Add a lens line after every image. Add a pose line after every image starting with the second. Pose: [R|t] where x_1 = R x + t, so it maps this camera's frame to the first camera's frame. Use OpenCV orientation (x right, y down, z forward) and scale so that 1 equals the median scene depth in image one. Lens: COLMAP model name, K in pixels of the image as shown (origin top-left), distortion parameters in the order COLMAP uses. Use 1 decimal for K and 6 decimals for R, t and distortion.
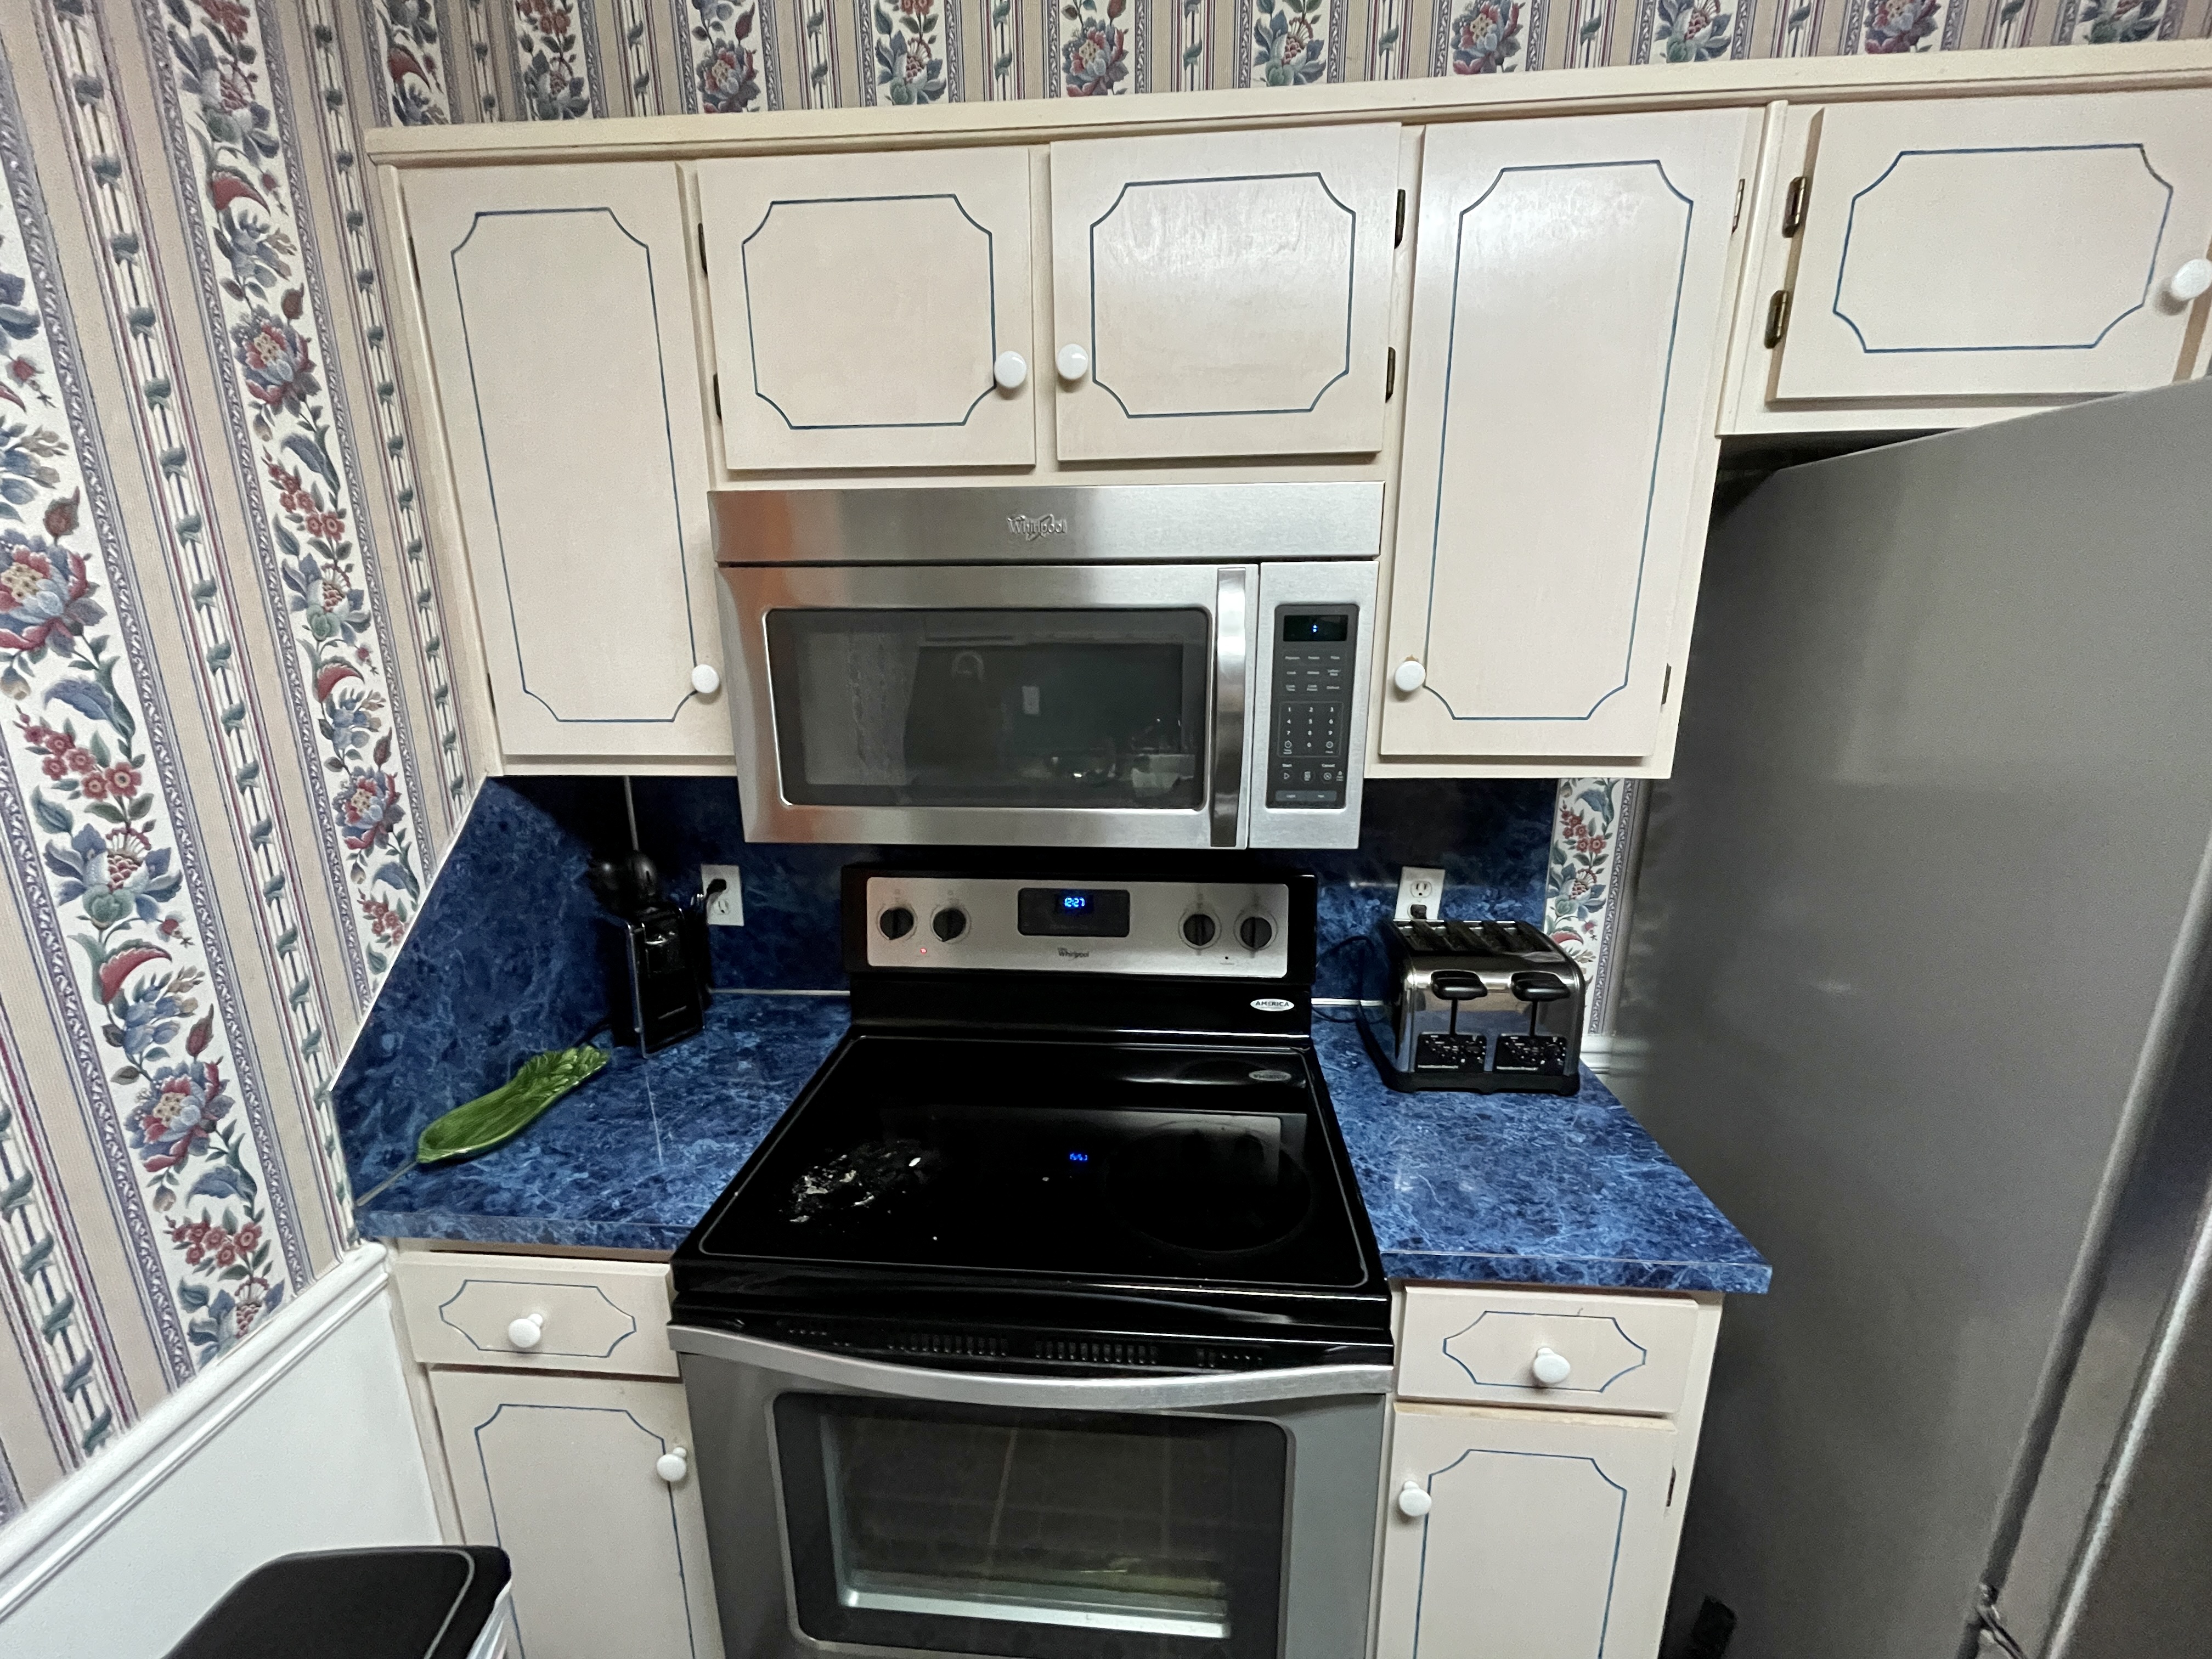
lens RADIAL K [[891.9, 0, 1105.9], [0, 891.9, 829.5], [0, 0, 1]] dist [0.001763, -0.000840]
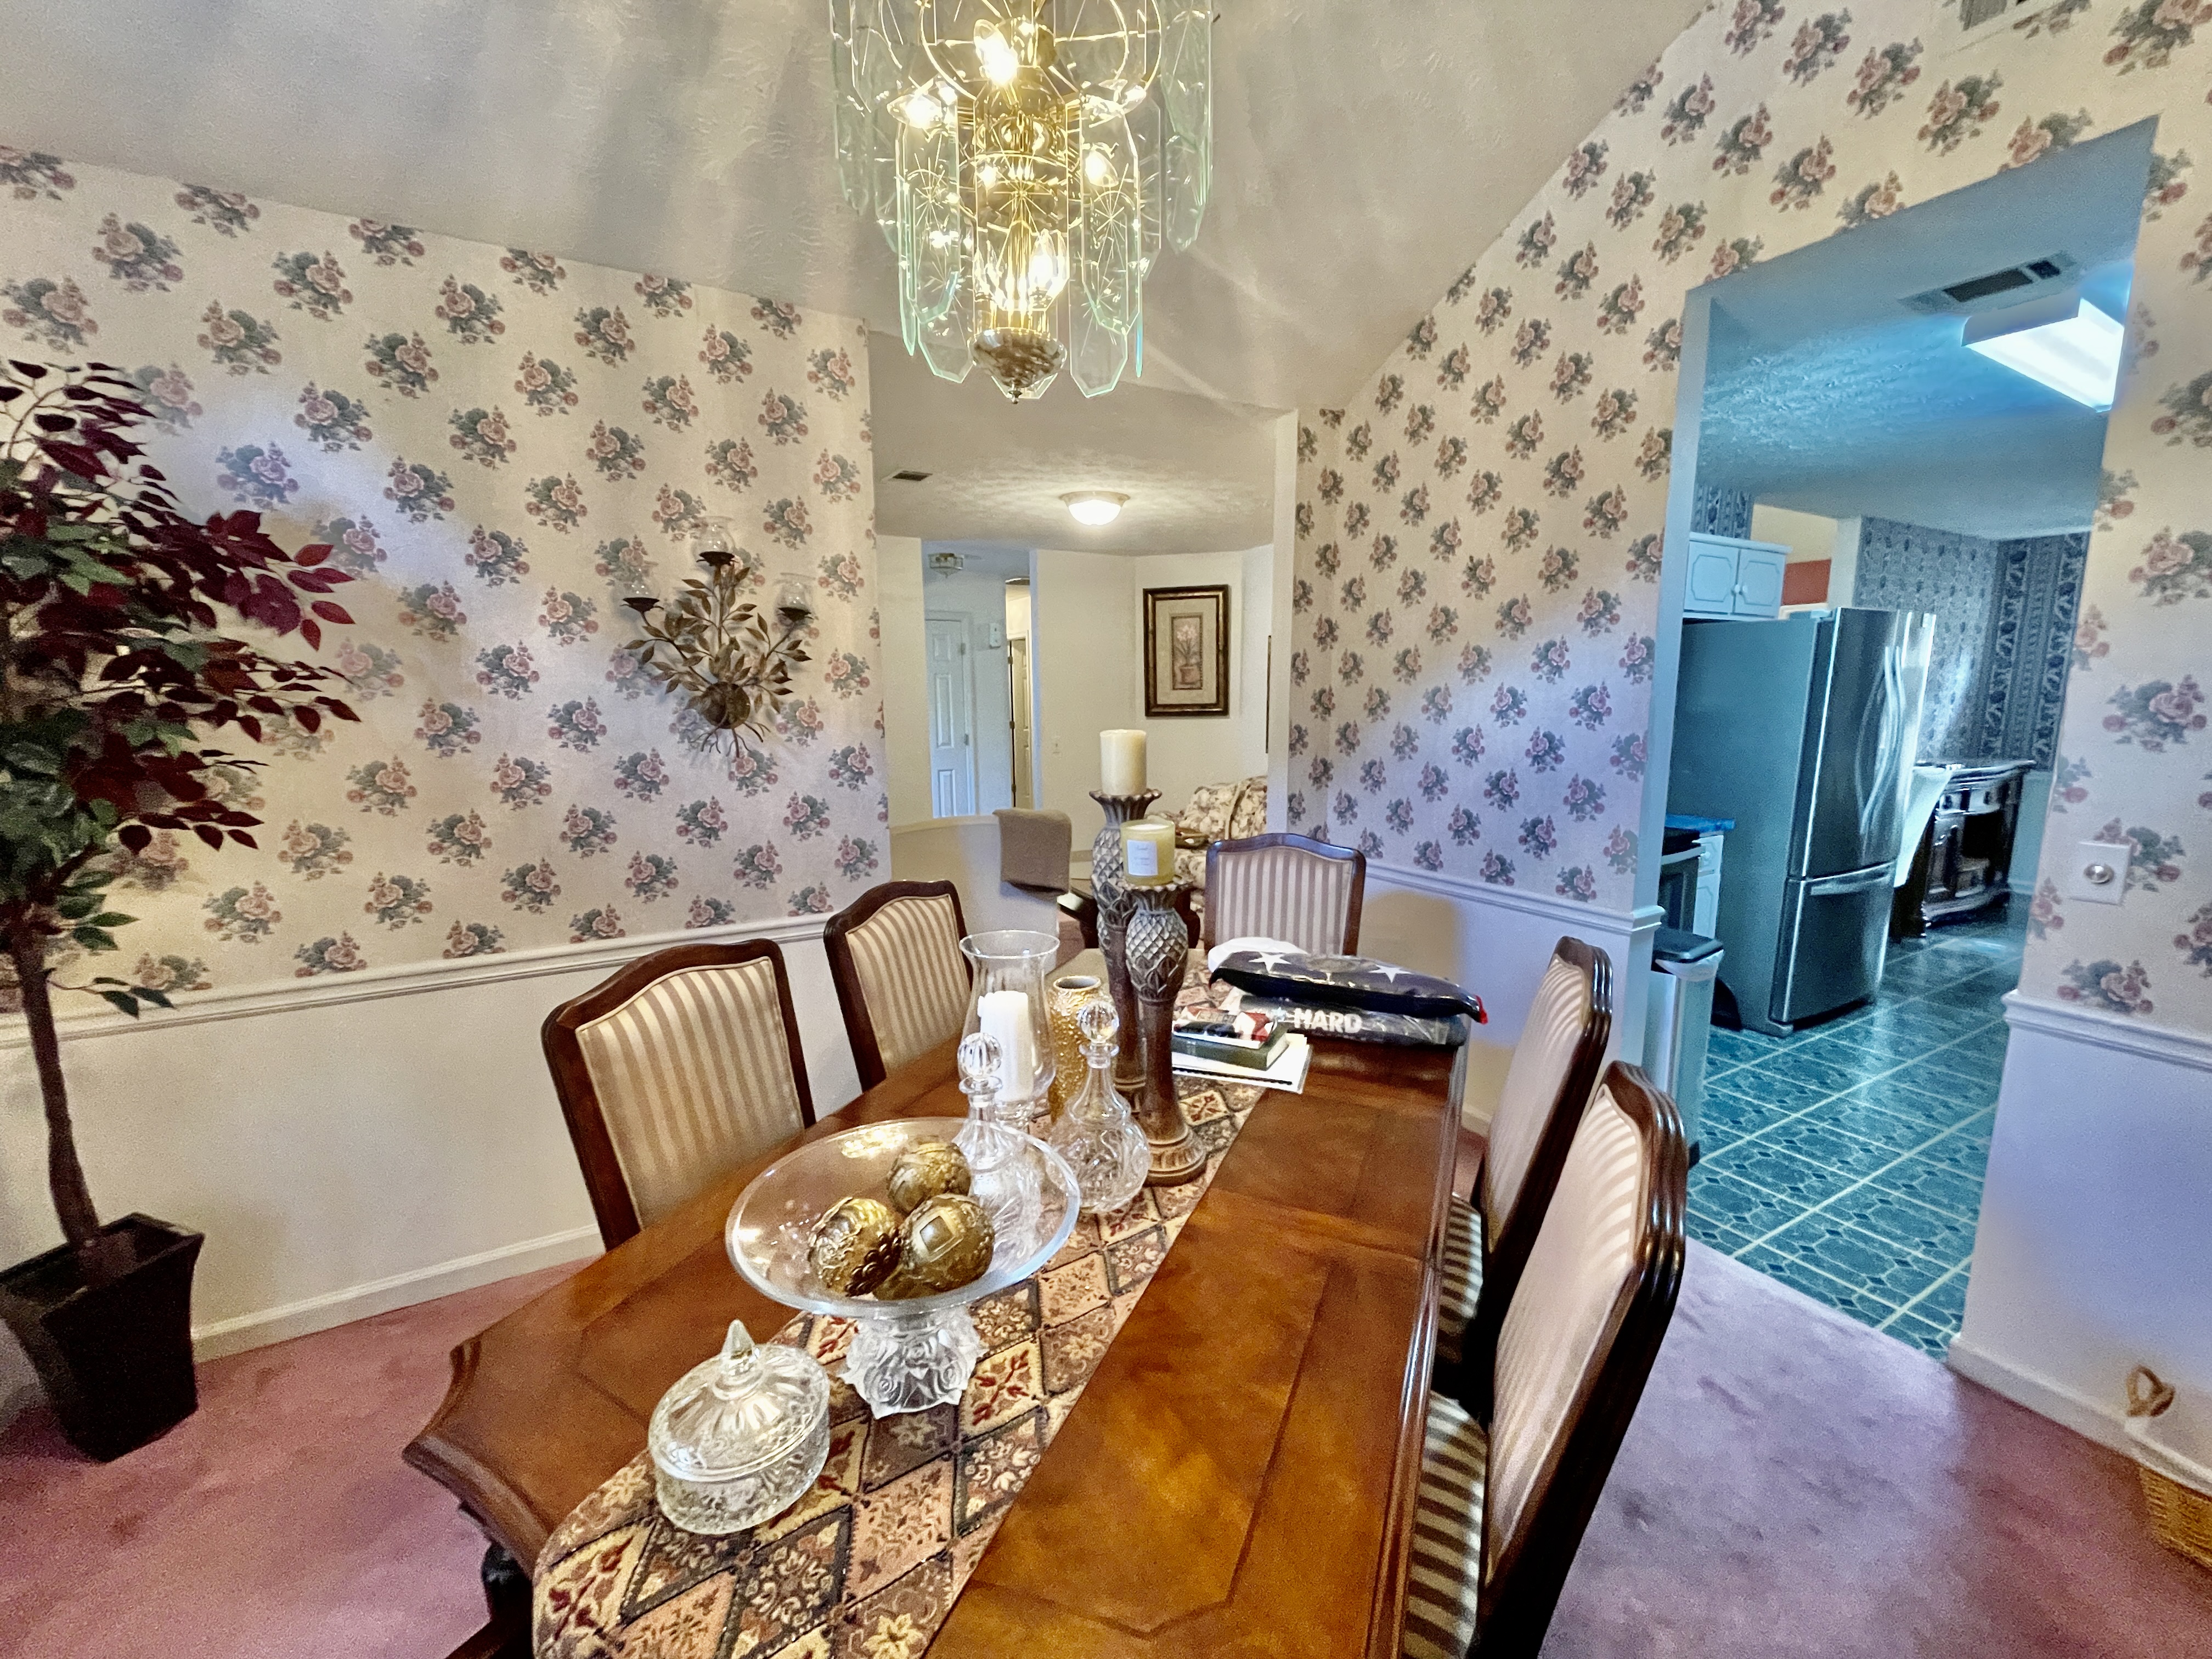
lens RADIAL K [[891.9, 0, 1096.2], [0, 891.9, 827.9], [0, 0, 1]] dist [0.001763, -0.000840]
pose [[0.834782, -0.084909, 0.543994, -2.812149], [0.132915, 0.989893, -0.049457, 0.245555], [-0.534296, 0.113591, 0.837630, -0.613838]]
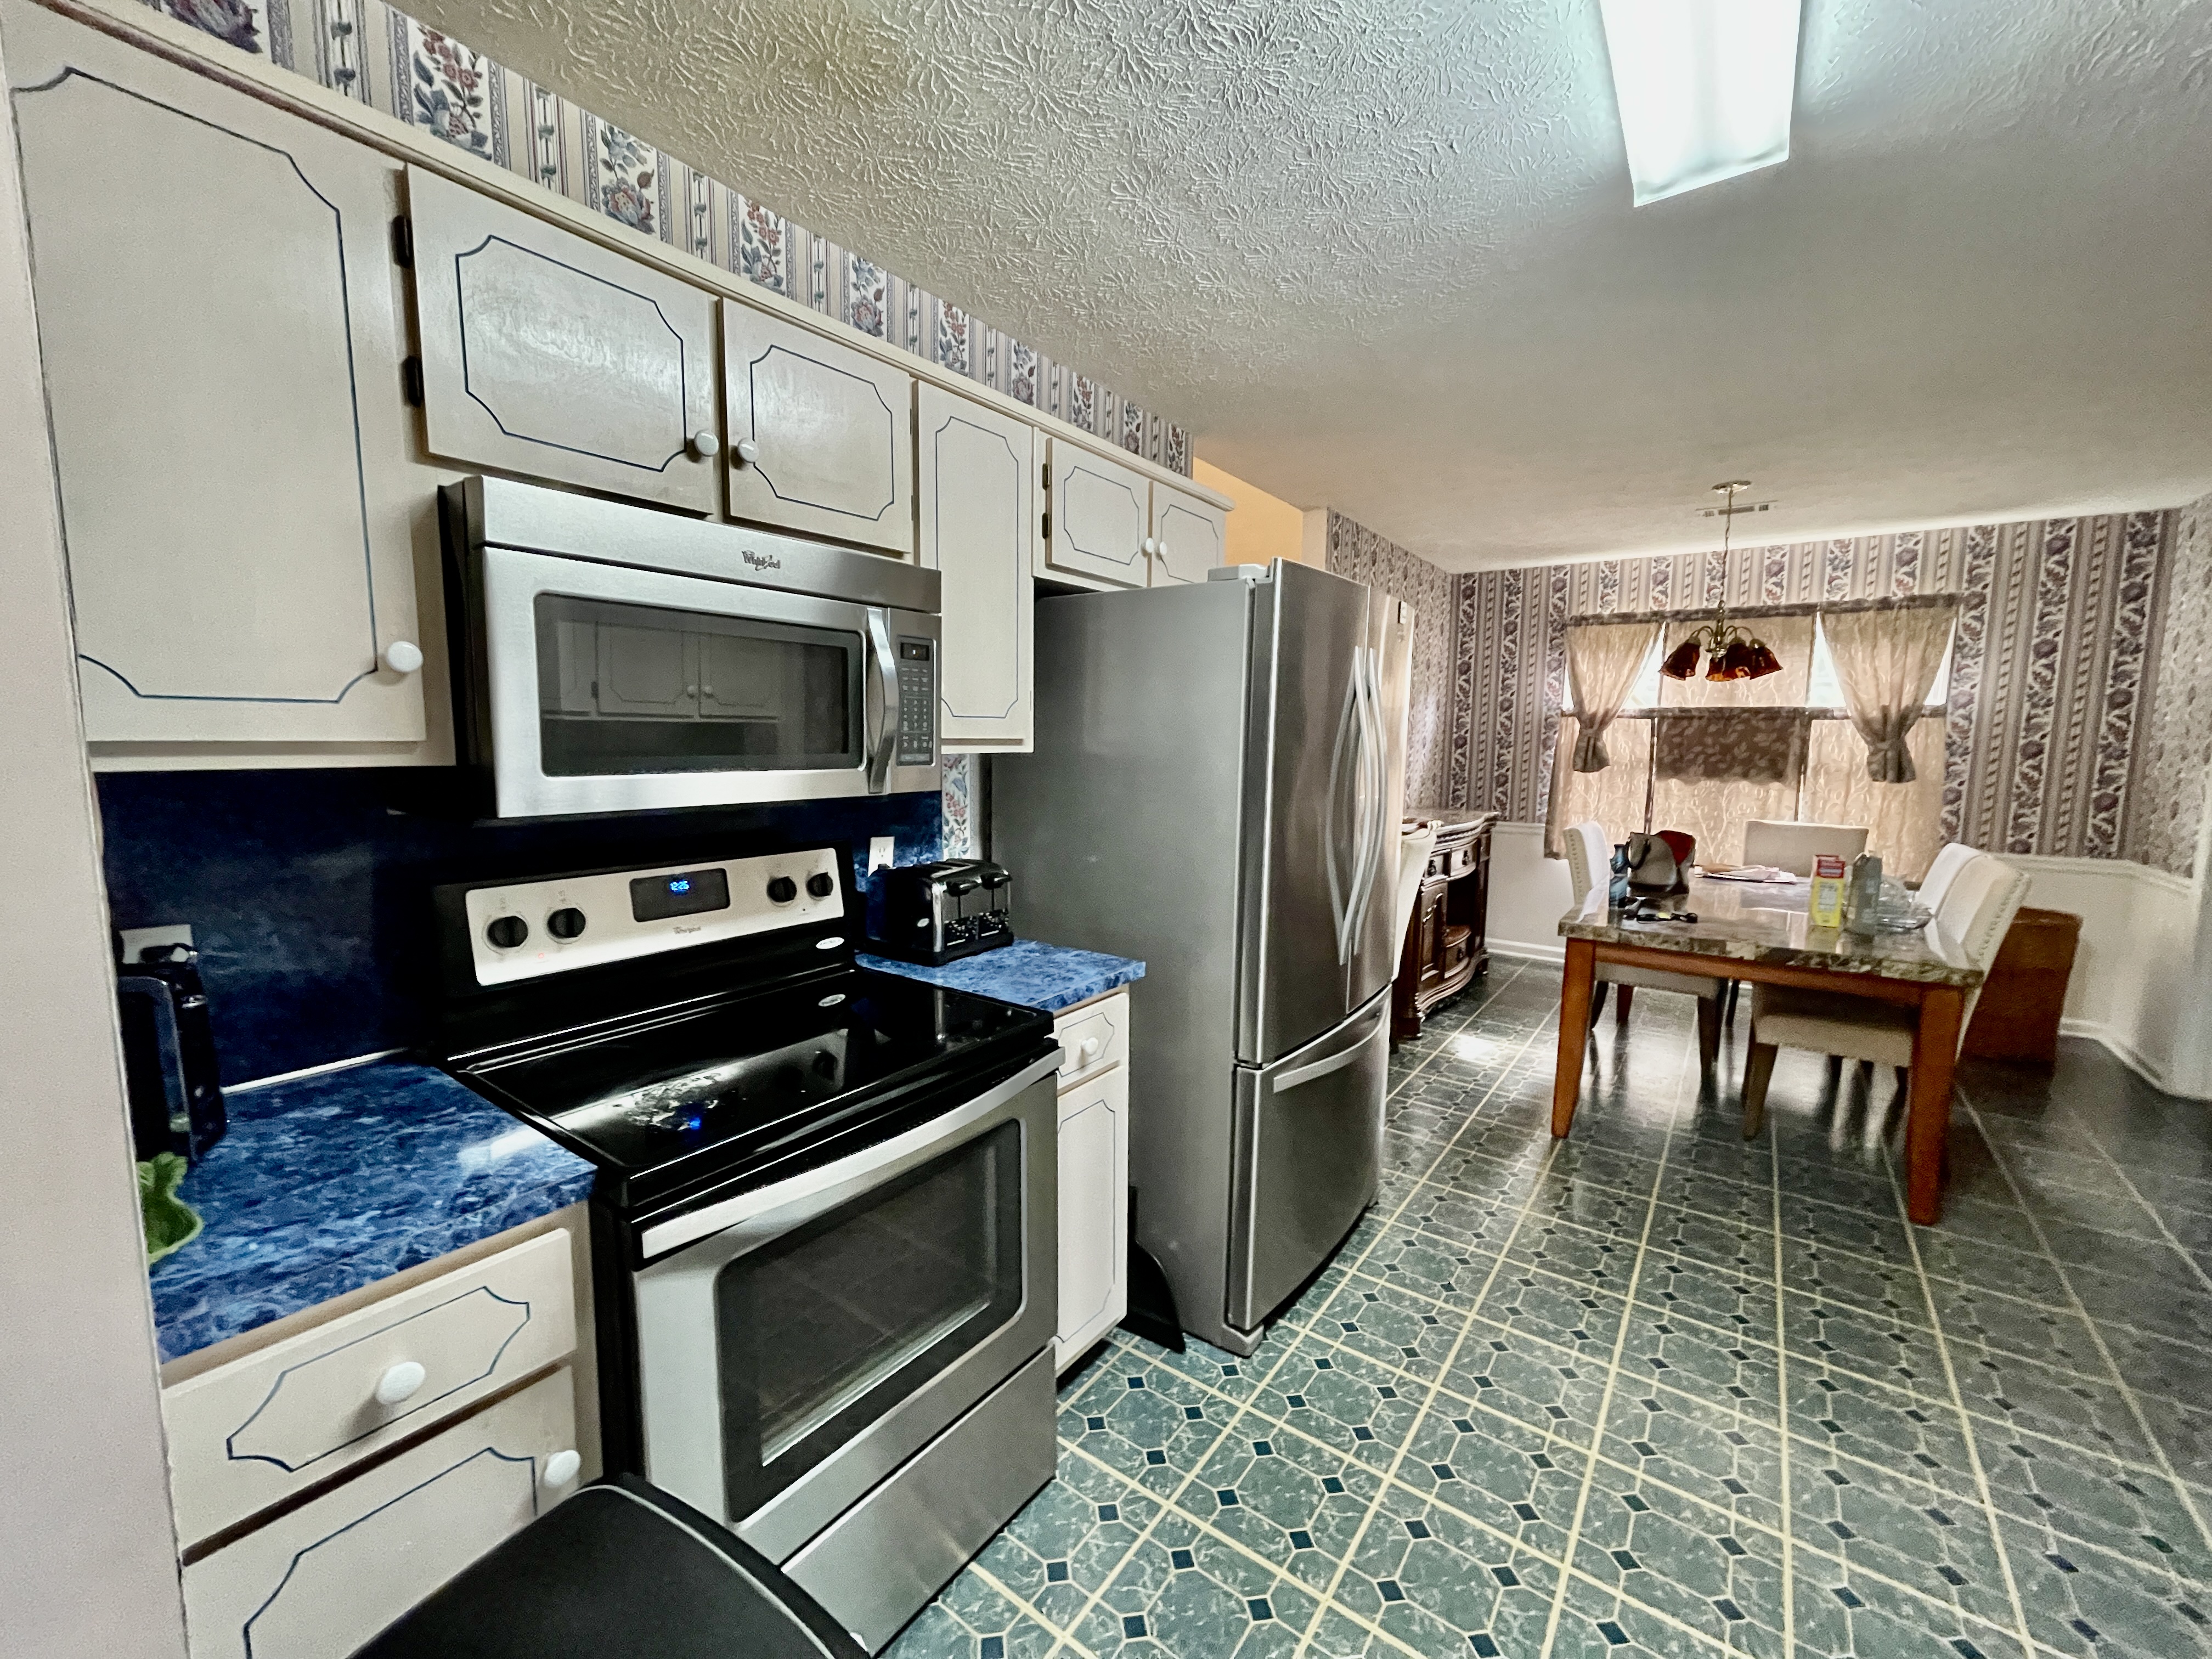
lens RADIAL K [[891.9, 0, 1093.8], [0, 891.9, 831.0], [0, 0, 1]] dist [0.001763, -0.000840]
pose [[0.536517, -0.080760, 0.840016, -0.779268], [0.189316, 0.981557, -0.026548, 0.158873], [-0.822380, 0.173272, 0.541911, -0.075261]]
